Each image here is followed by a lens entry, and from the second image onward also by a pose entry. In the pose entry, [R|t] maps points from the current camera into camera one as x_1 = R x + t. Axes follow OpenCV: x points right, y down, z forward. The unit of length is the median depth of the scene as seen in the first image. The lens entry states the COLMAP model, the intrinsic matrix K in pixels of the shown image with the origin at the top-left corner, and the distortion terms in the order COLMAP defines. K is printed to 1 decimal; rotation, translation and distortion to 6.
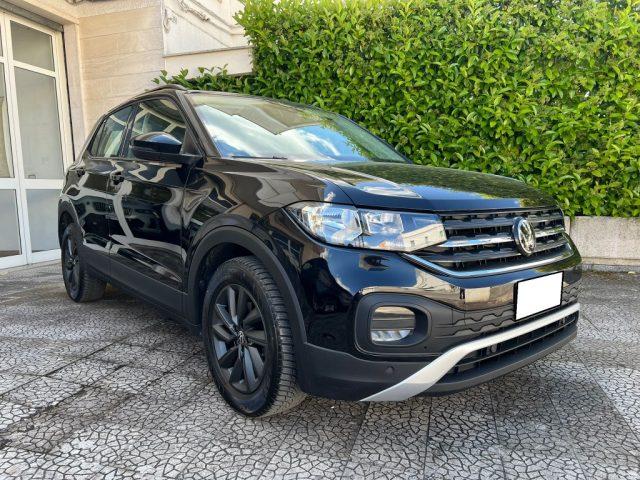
lens RADIAL K [[476.7, 0, 319.4], [0, 476.7, 235.2], [0, 0, 1]] dist [0.048059, -0.050061]
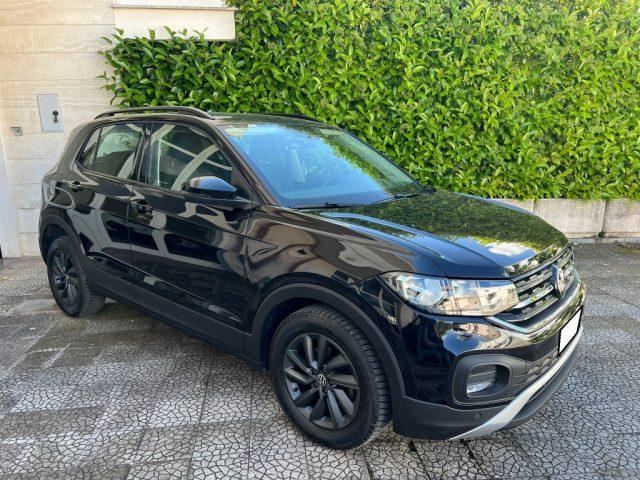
lens RADIAL K [[476.7, 0, 318.9], [0, 476.7, 235.4], [0, 0, 1]] dist [0.048059, -0.050061]
pose [[0.927903, -0.066289, 0.366881, -0.399435], [0.020433, 0.991629, 0.127493, -0.111359], [-0.372261, -0.110805, 0.921490, 0.115156]]
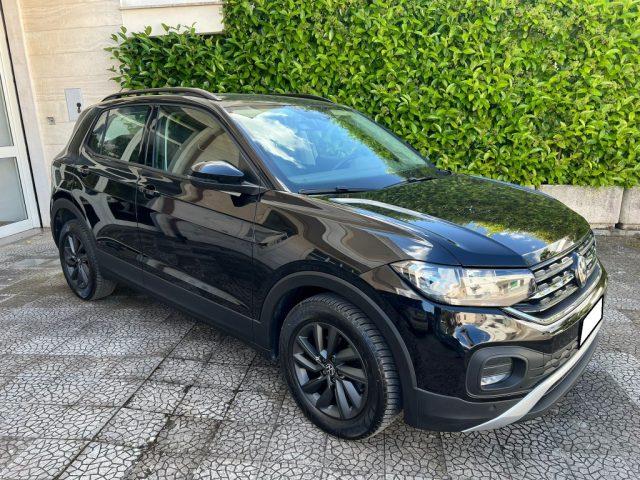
lens RADIAL K [[476.7, 0, 316.9], [0, 476.7, 239.3], [0, 0, 1]] dist [0.048059, -0.050061]
pose [[0.989742, -0.036907, 0.138016, -0.120523], [0.016237, 0.988855, 0.147992, -0.087031], [-0.141940, -0.144234, 0.979311, -0.006206]]
